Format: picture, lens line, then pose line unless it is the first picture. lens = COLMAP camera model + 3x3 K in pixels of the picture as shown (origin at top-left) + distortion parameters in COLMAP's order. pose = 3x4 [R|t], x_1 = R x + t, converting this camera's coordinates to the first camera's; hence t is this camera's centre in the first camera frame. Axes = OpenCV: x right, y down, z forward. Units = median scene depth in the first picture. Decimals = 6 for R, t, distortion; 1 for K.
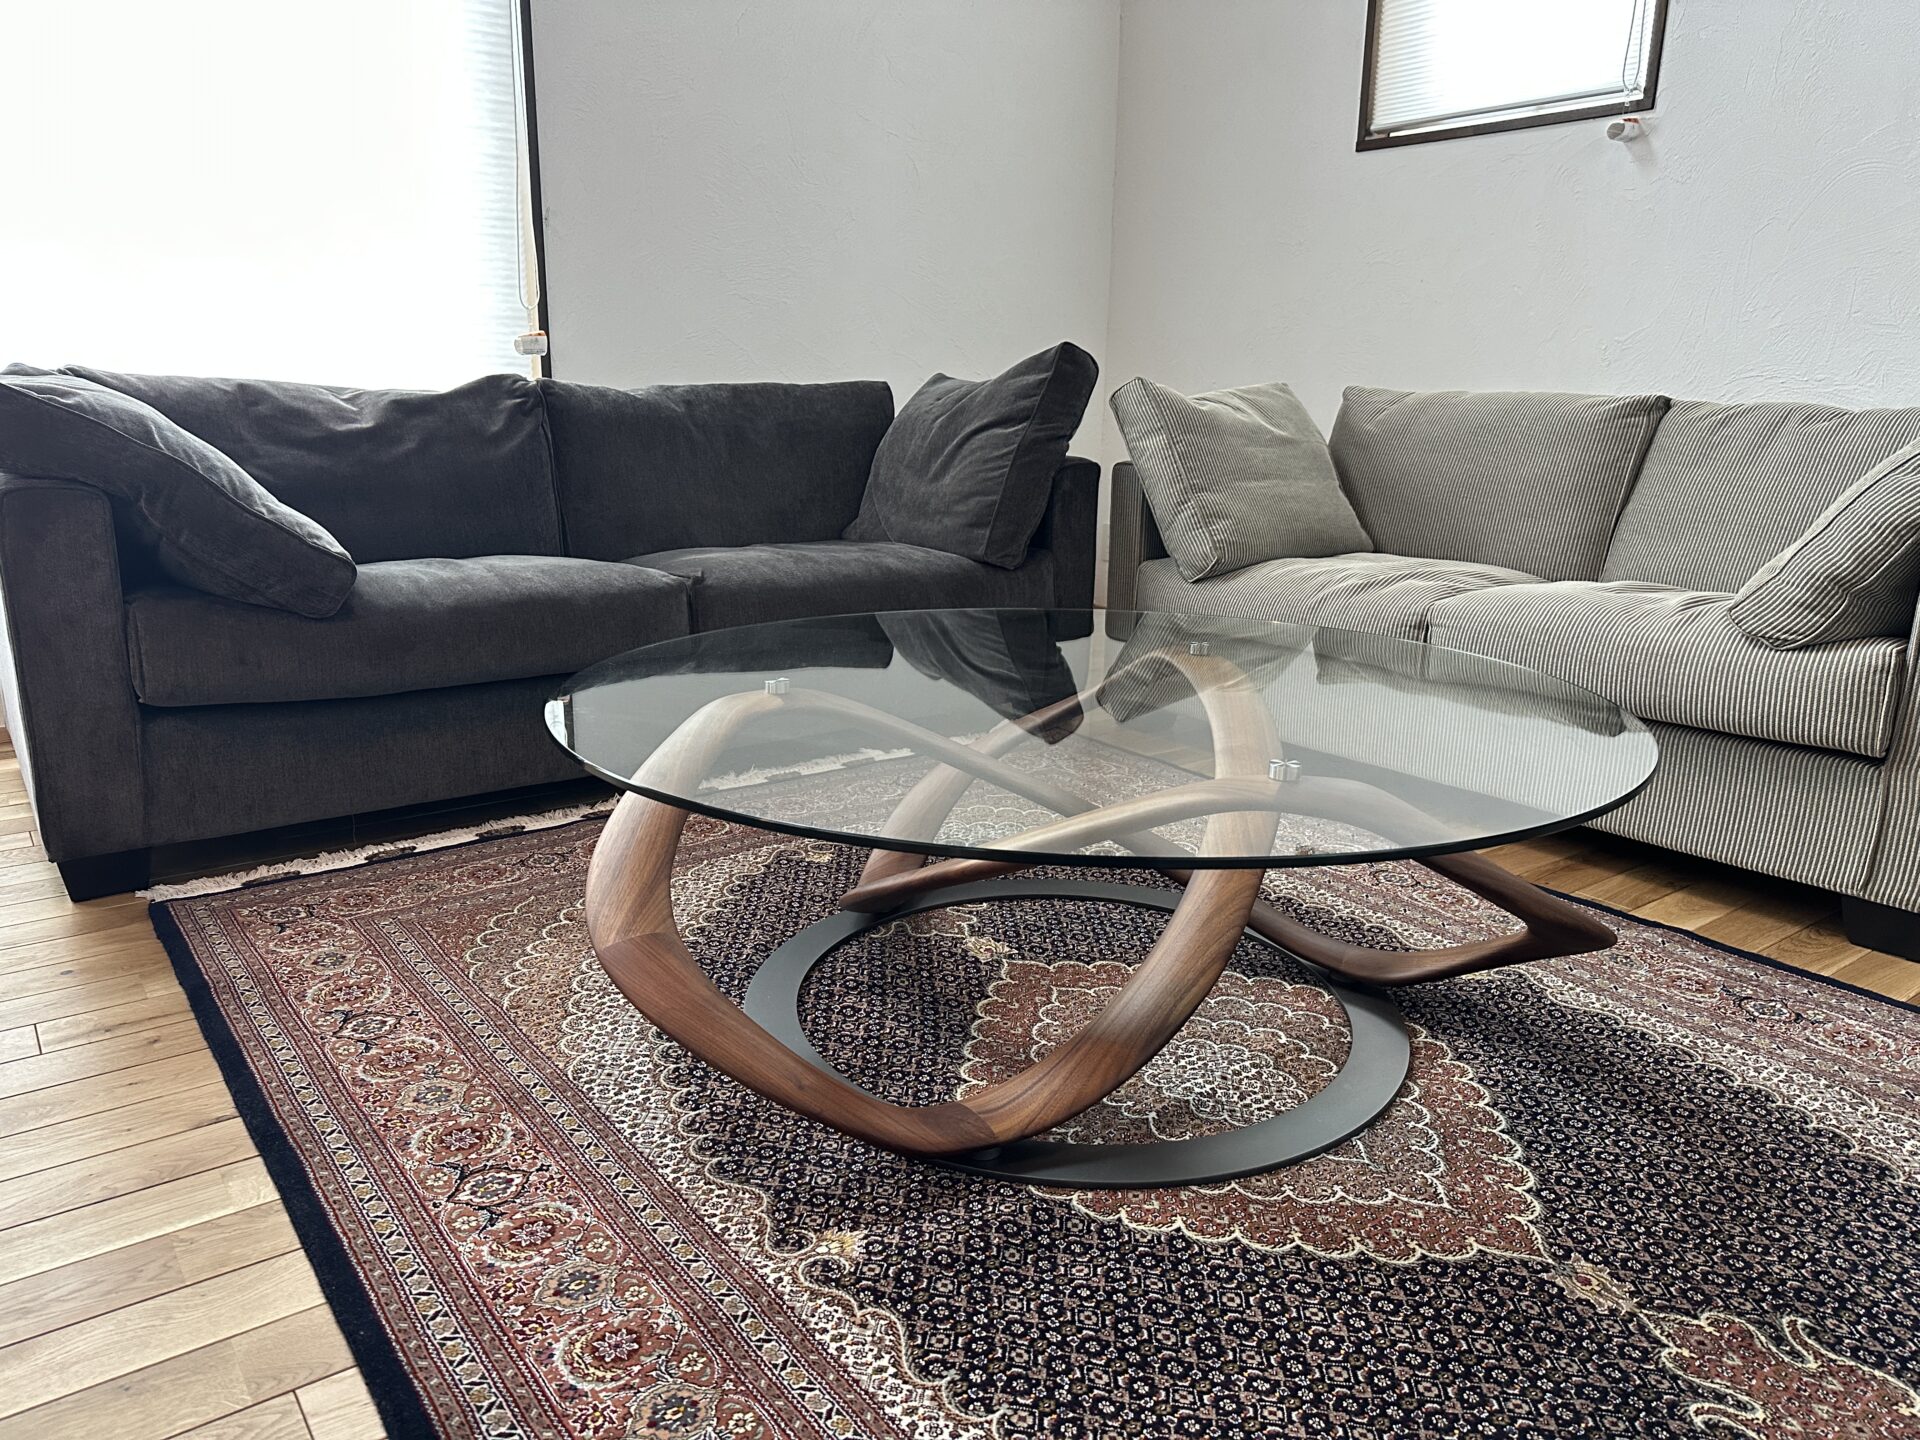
lens RADIAL K [[1341.3, 0, 964.3], [0, 1341.3, 744.3], [0, 0, 1]] dist [0.053341, -0.071717]
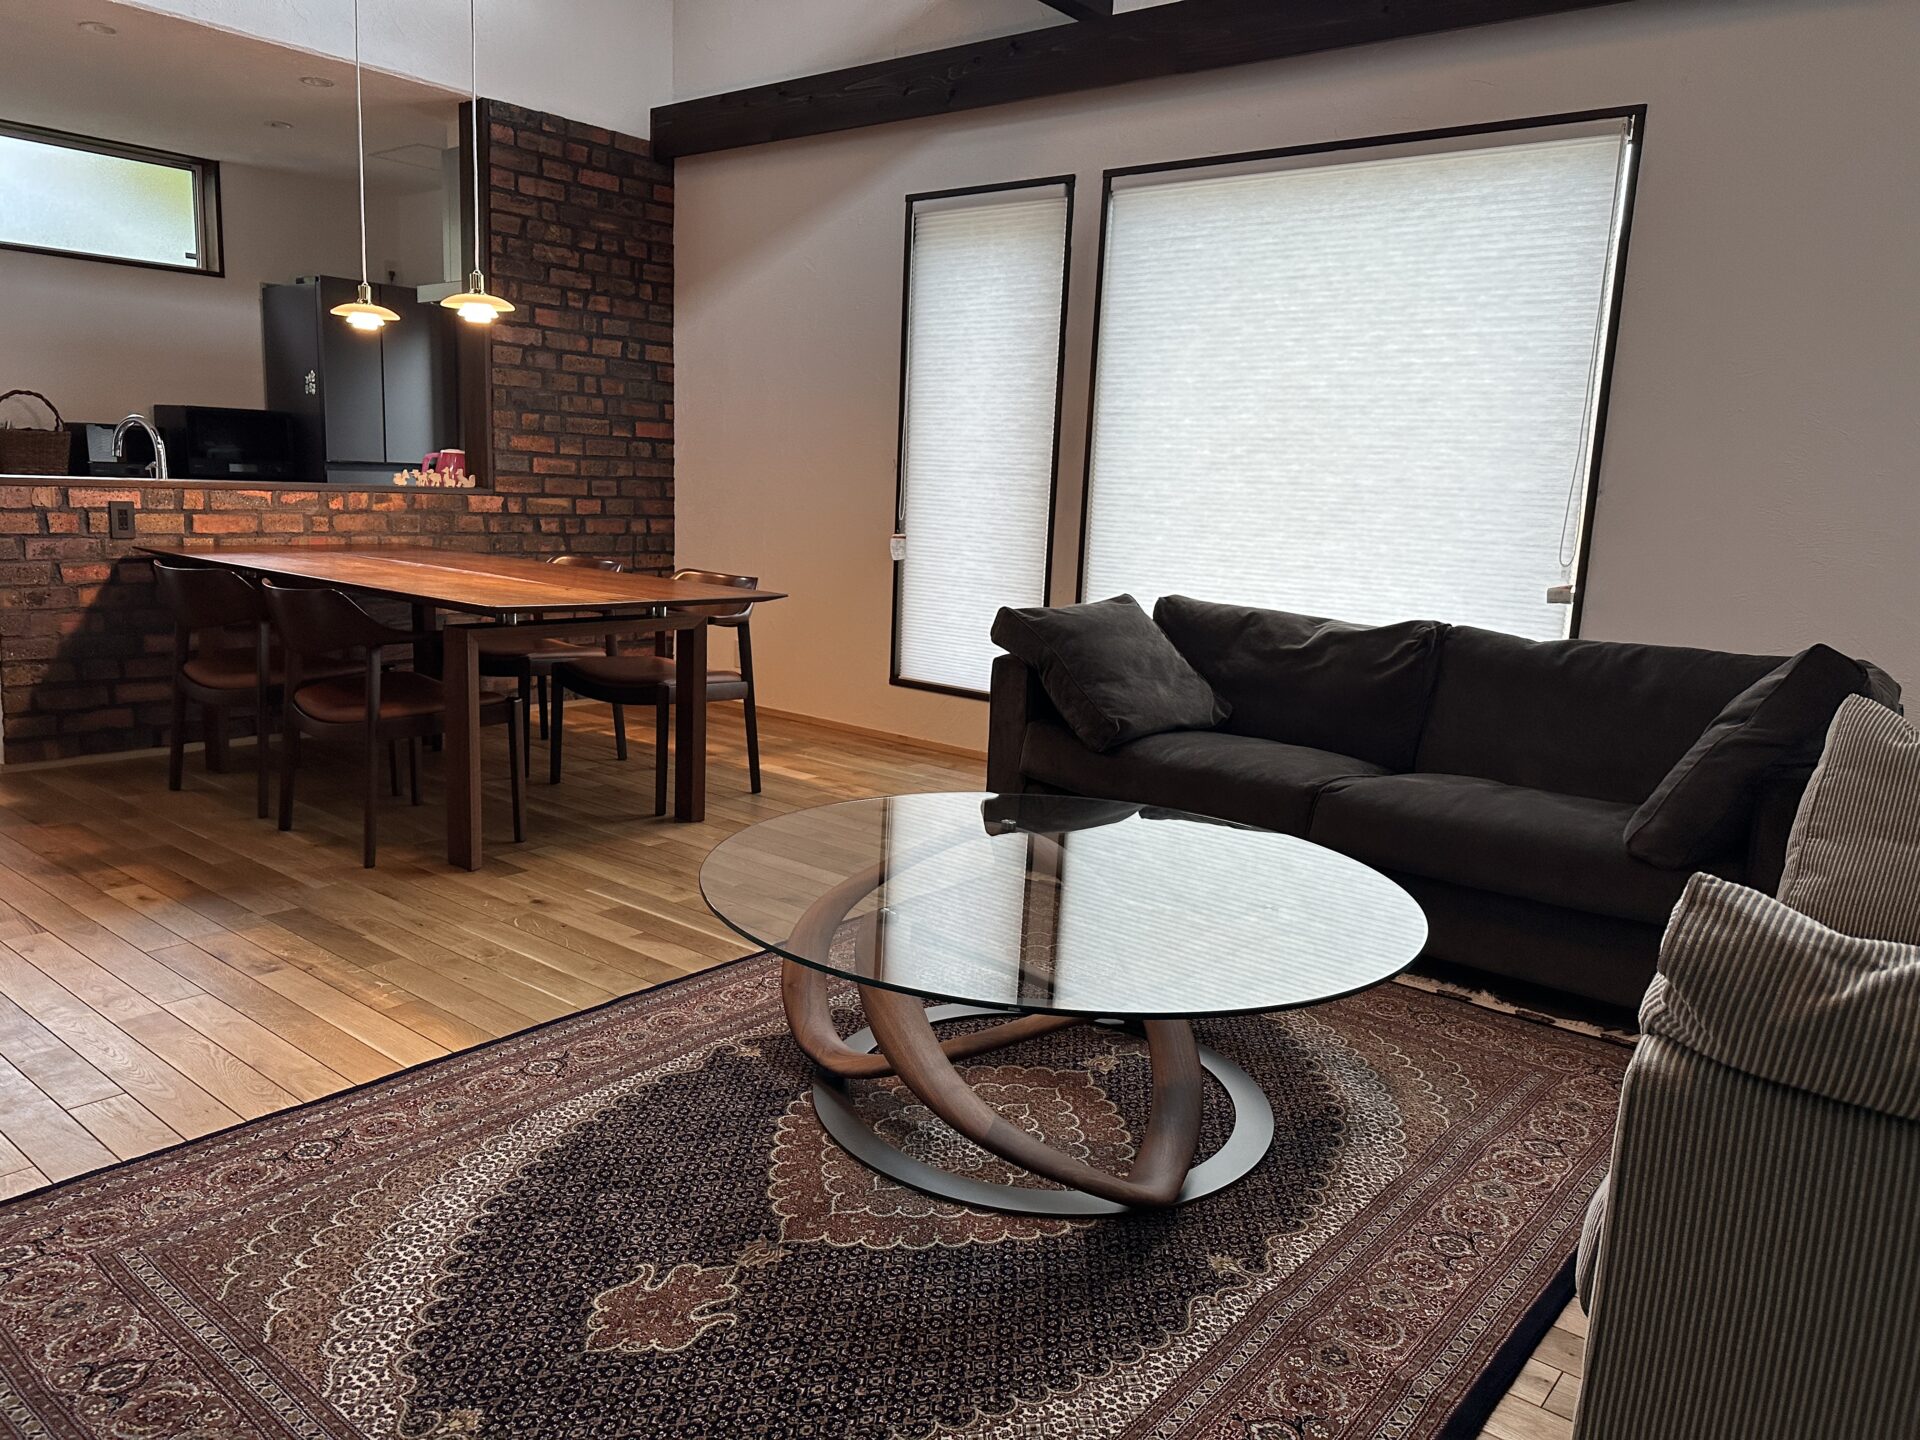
lens RADIAL K [[1341.3, 0, 970.2], [0, 1341.3, 744.1], [0, 0, 1]] dist [0.053341, -0.071717]
pose [[0.235052, 0.182275, -0.954739, 1.102620], [-0.289304, 0.950860, 0.110309, -0.240289], [0.927930, 0.250282, 0.276235, 0.363994]]
